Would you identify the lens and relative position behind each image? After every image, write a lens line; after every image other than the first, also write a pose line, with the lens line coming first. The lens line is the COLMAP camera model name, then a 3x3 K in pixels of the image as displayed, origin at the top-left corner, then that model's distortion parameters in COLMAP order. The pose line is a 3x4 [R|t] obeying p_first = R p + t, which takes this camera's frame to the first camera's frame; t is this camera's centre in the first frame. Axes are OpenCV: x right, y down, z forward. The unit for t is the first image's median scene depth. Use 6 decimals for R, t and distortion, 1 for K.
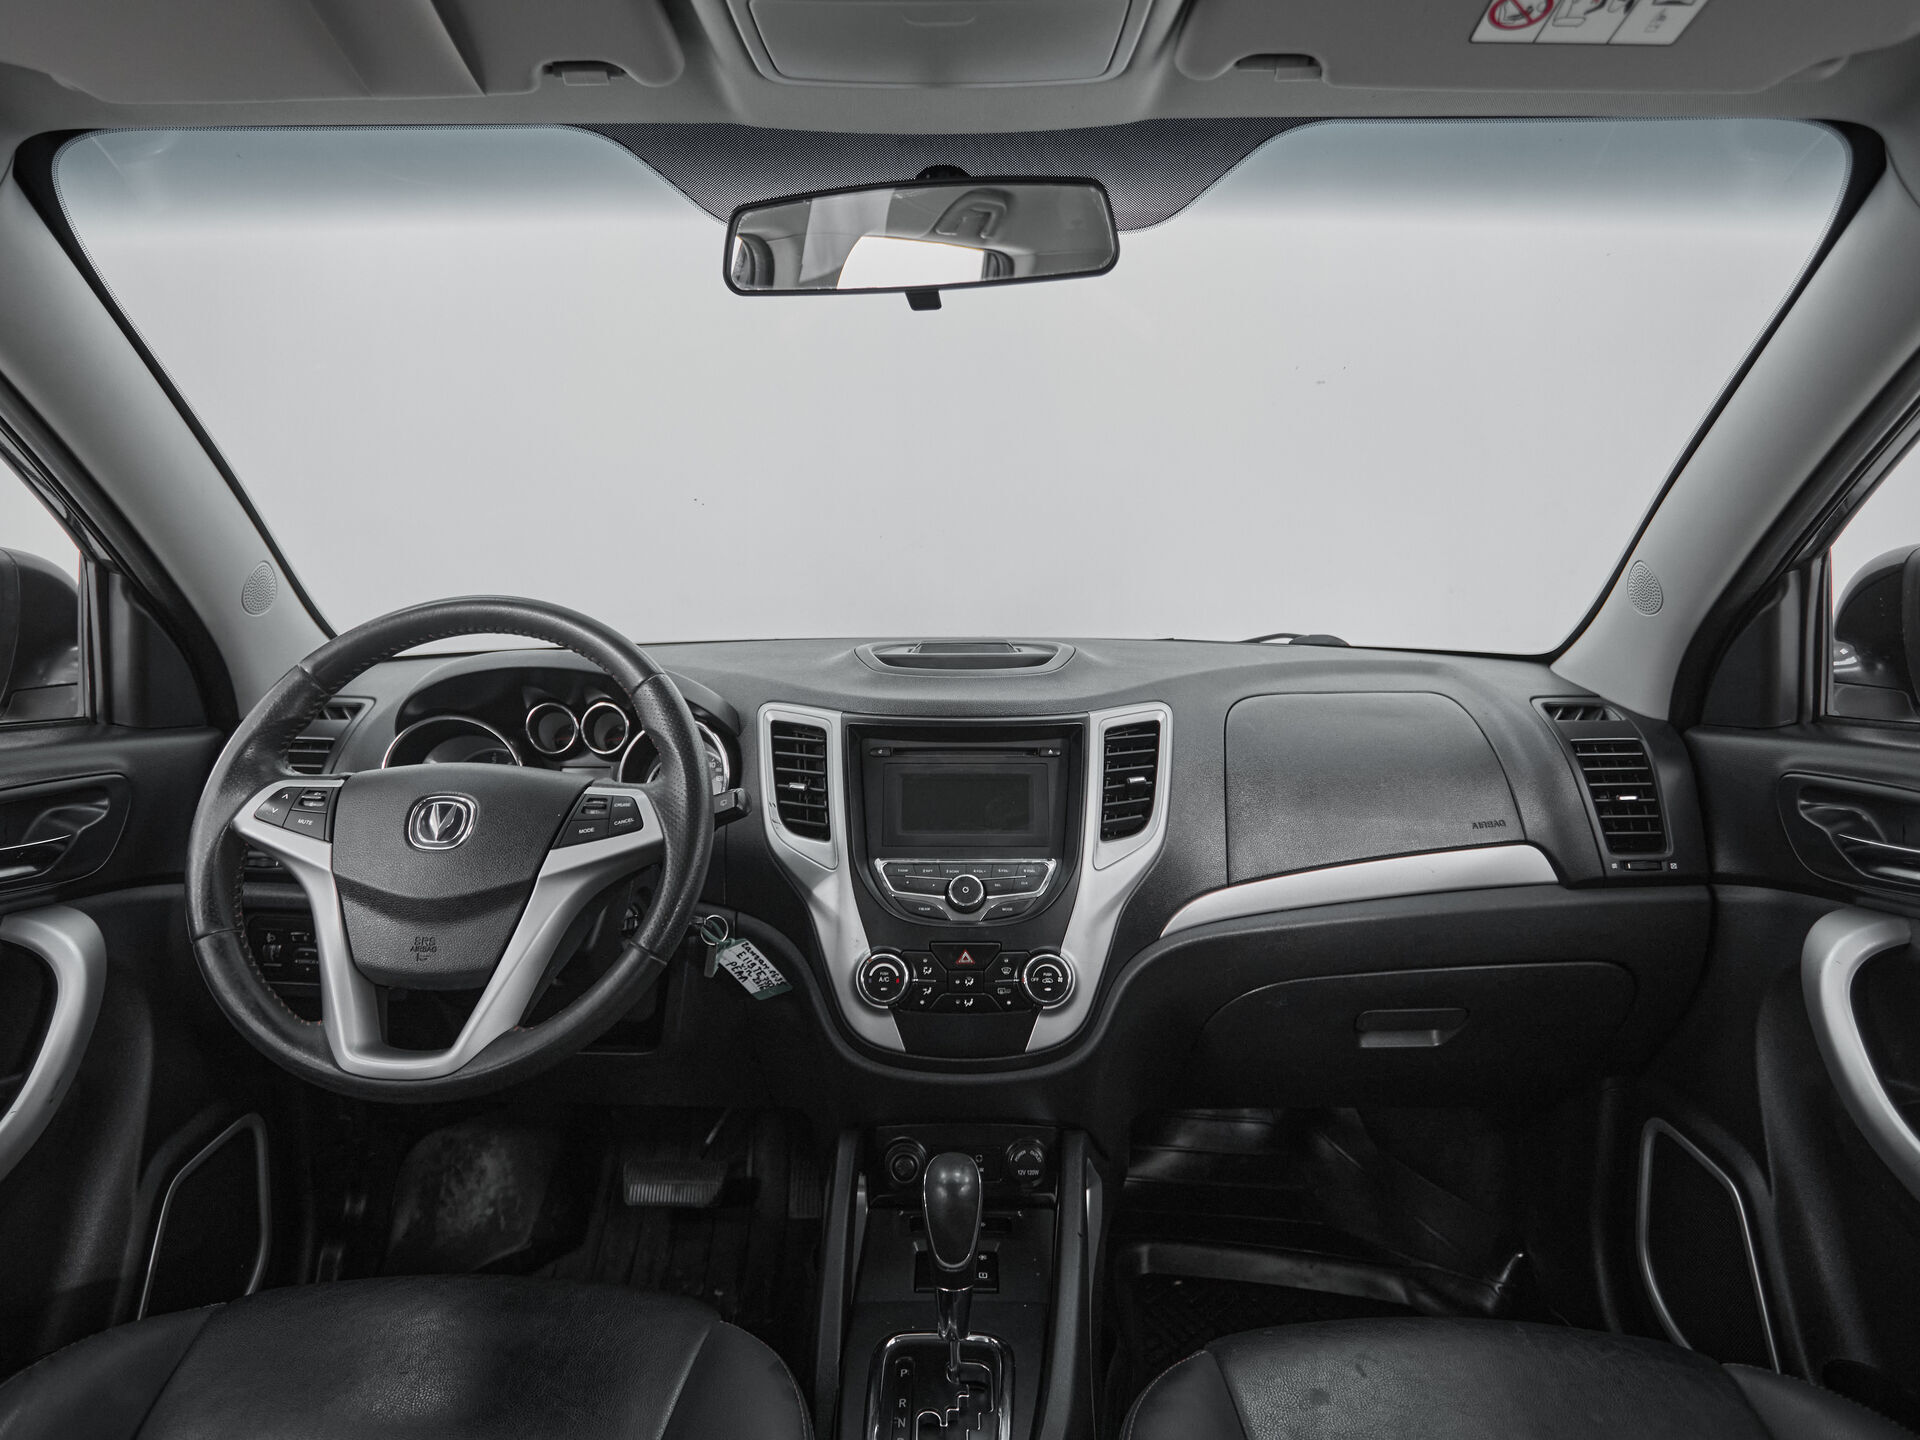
lens RADIAL K [[1124.0, 0, 942.2], [0, 1124.0, 704.1], [0, 0, 1]] dist [0.000194, -0.002020]
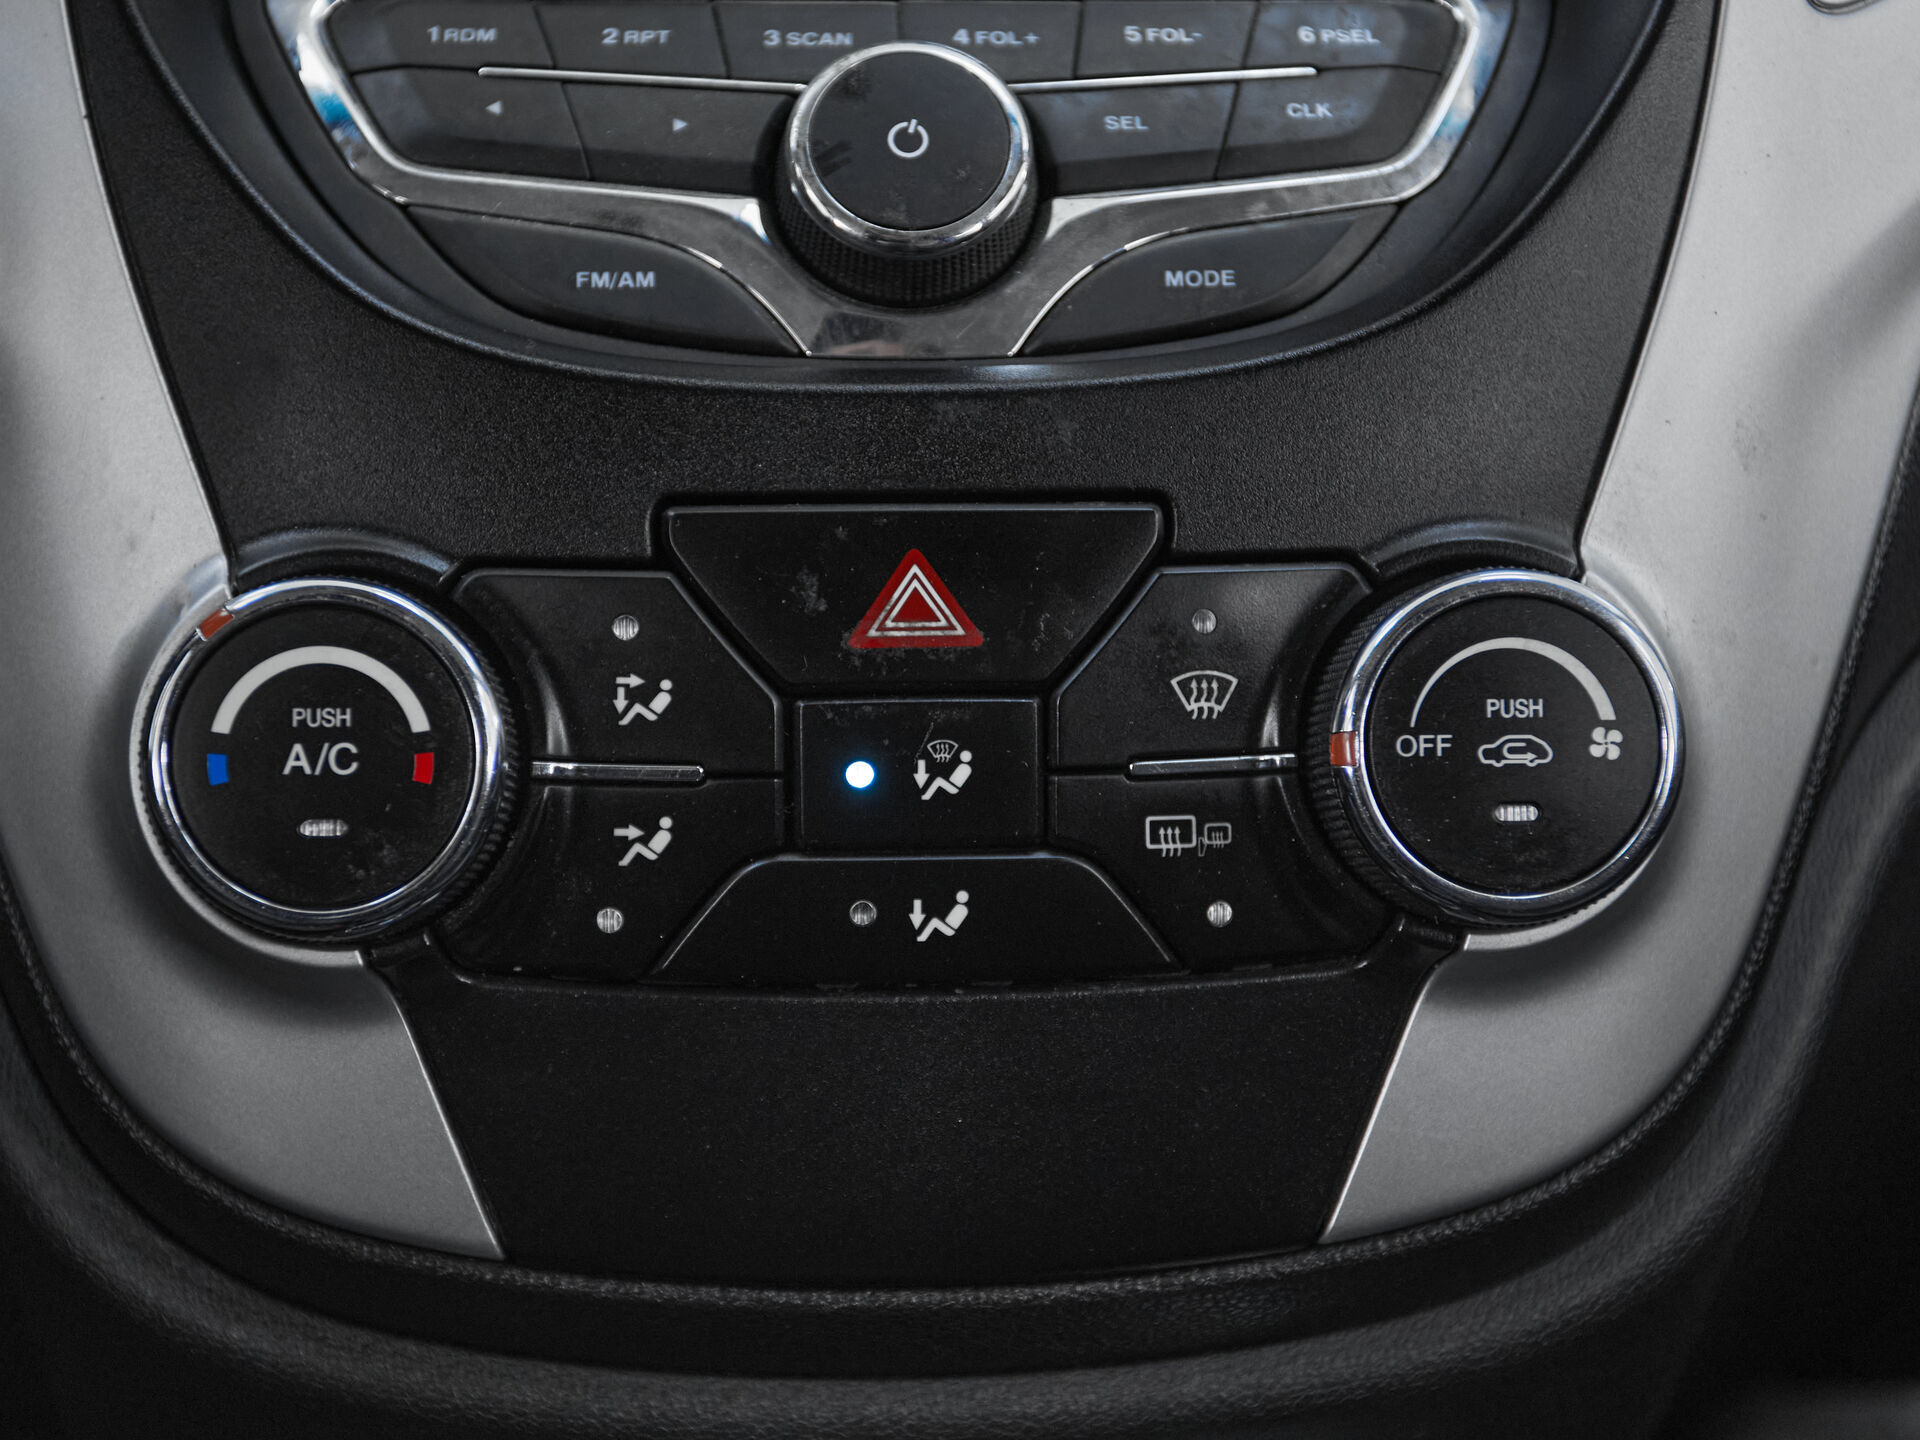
lens RADIAL K [[3145.0, 0, 913.4], [0, 3145.0, 689.0], [0, 0, 1]] dist [0.026152, 0.085987]
pose [[0.997749, -0.011954, 0.065984, -0.005143], [-0.000247, 0.983321, 0.181878, 0.159285], [-0.067058, -0.181485, 0.981105, 0.593931]]
